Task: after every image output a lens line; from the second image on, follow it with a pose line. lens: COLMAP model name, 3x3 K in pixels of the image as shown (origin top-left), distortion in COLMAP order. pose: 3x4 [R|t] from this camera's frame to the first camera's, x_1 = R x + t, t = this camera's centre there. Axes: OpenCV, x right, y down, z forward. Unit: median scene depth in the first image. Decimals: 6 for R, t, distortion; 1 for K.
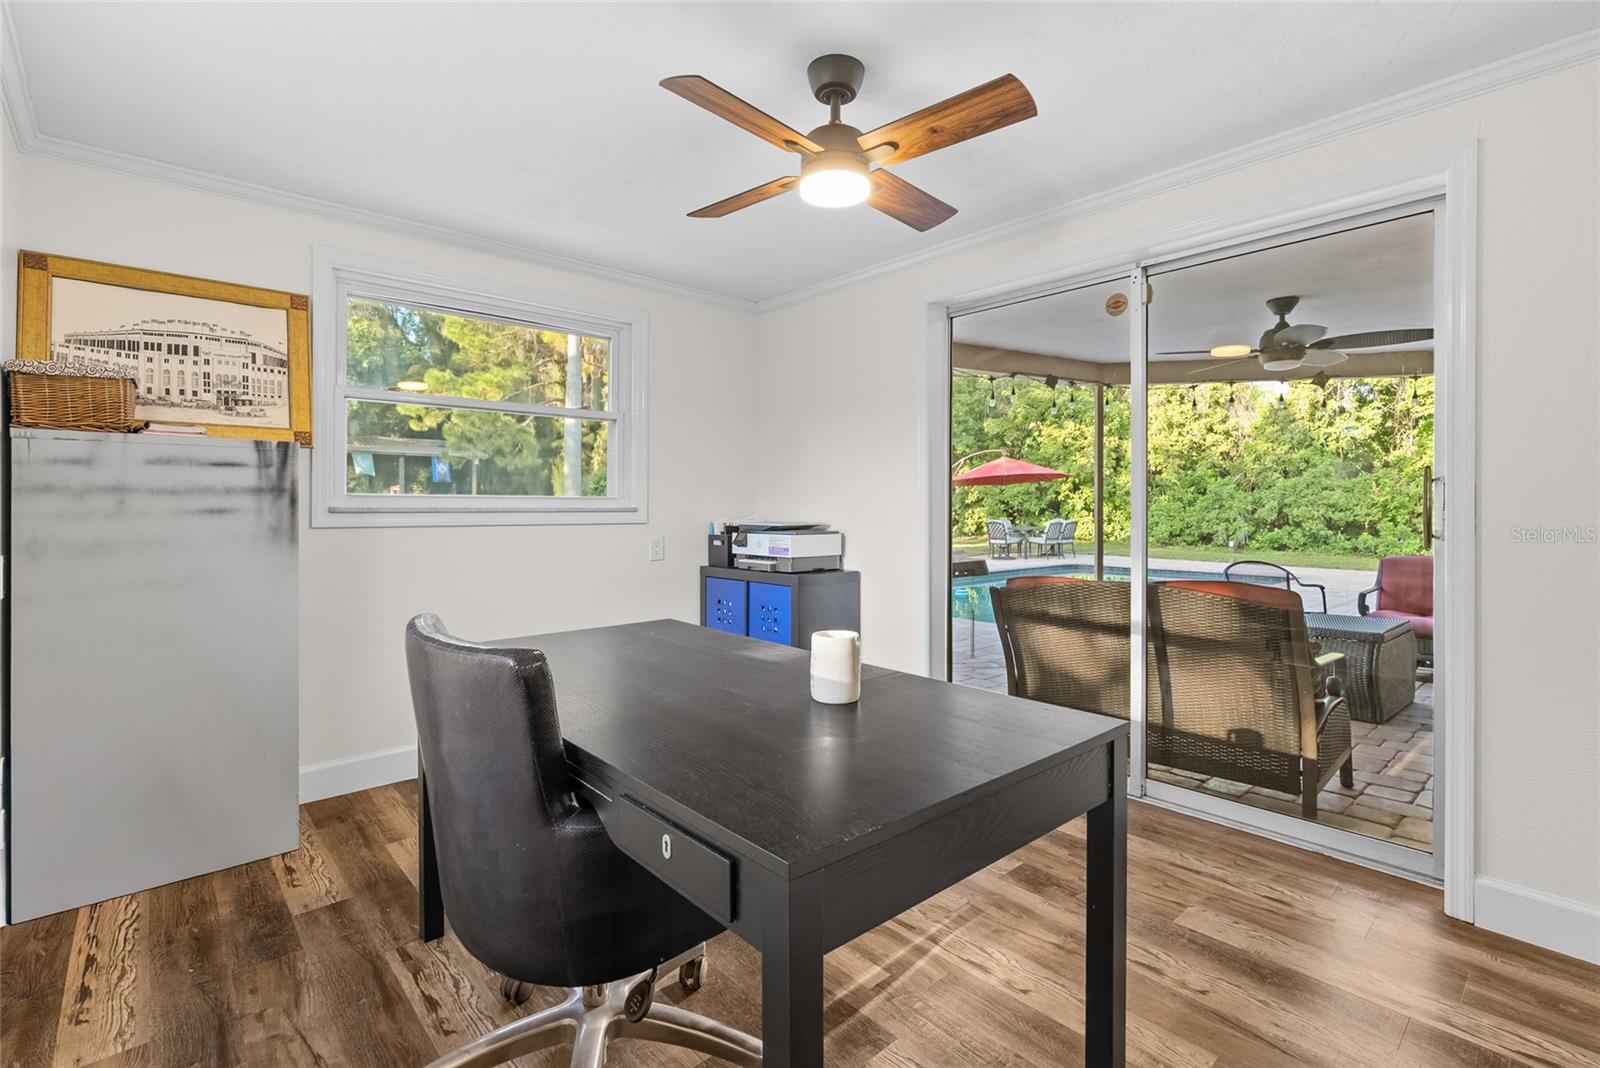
lens RADIAL K [[724.4, 0, 797.4], [0, 724.4, 520.9], [0, 0, 1]] dist [-0.005816, -0.000581]
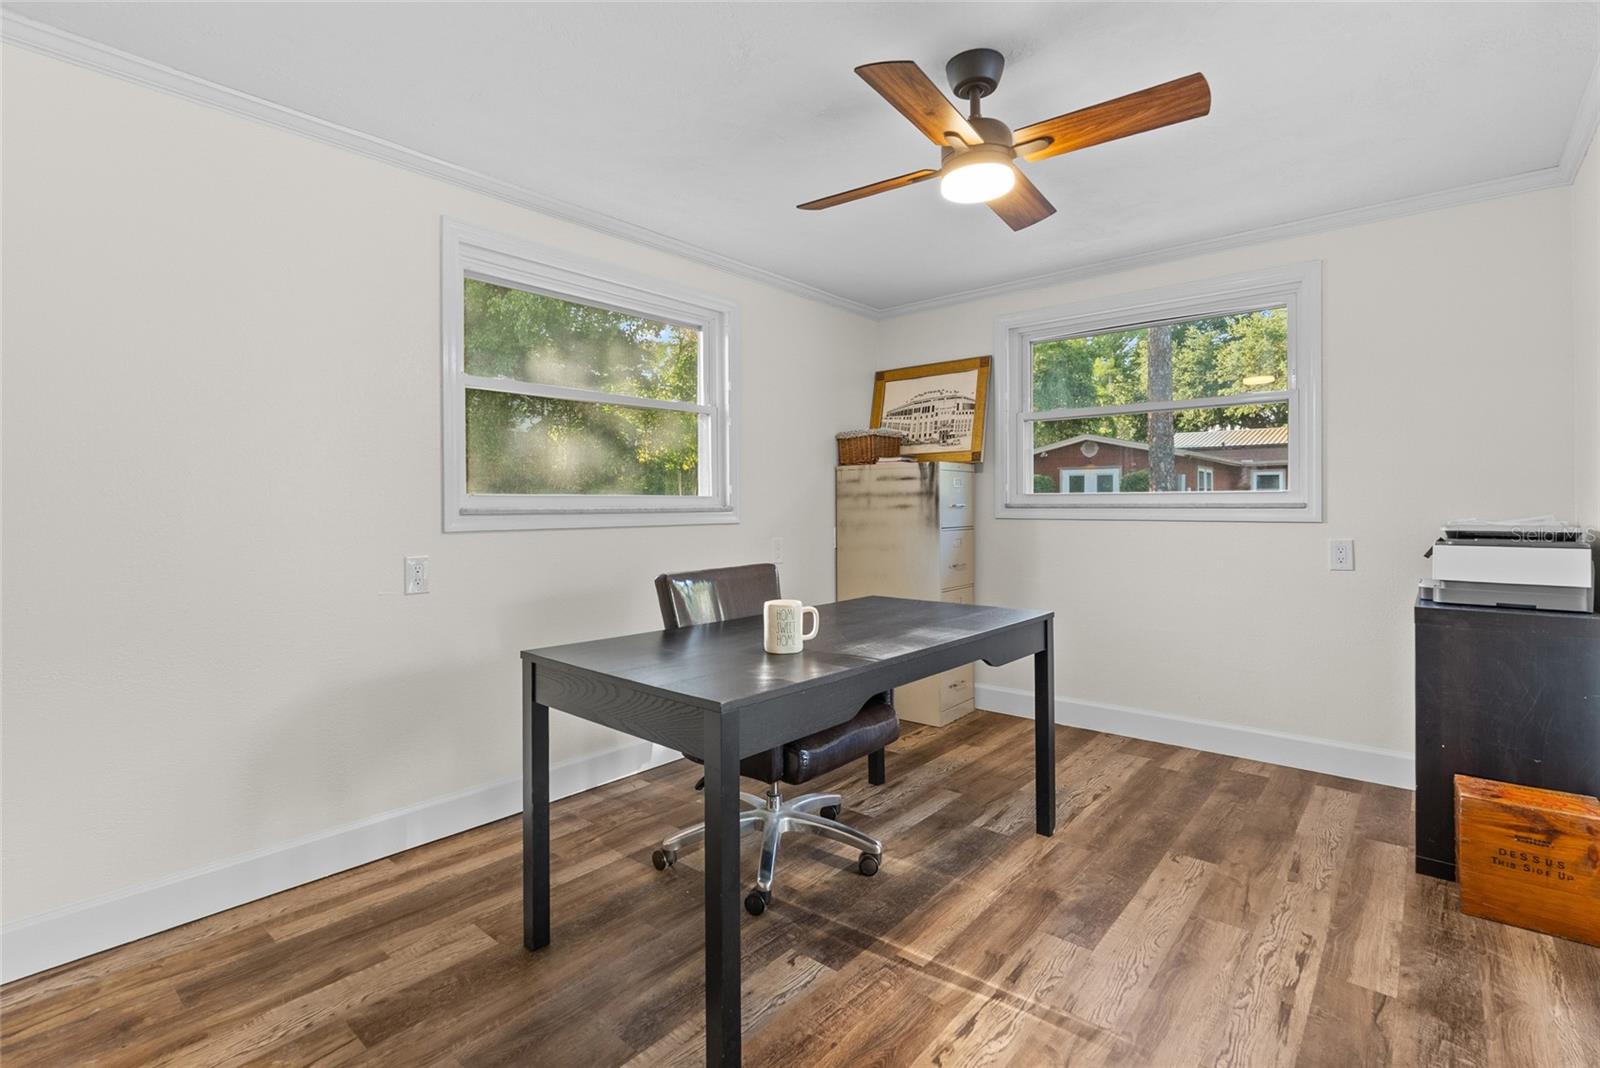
lens RADIAL K [[724.4, 0, 799.3], [0, 724.4, 522.5], [0, 0, 1]] dist [-0.005816, -0.000581]
pose [[0.140724, 0.023663, -0.989766, 0.778123], [-0.014685, 0.999654, 0.021812, -0.008889], [0.989940, 0.011465, 0.141023, 0.484139]]
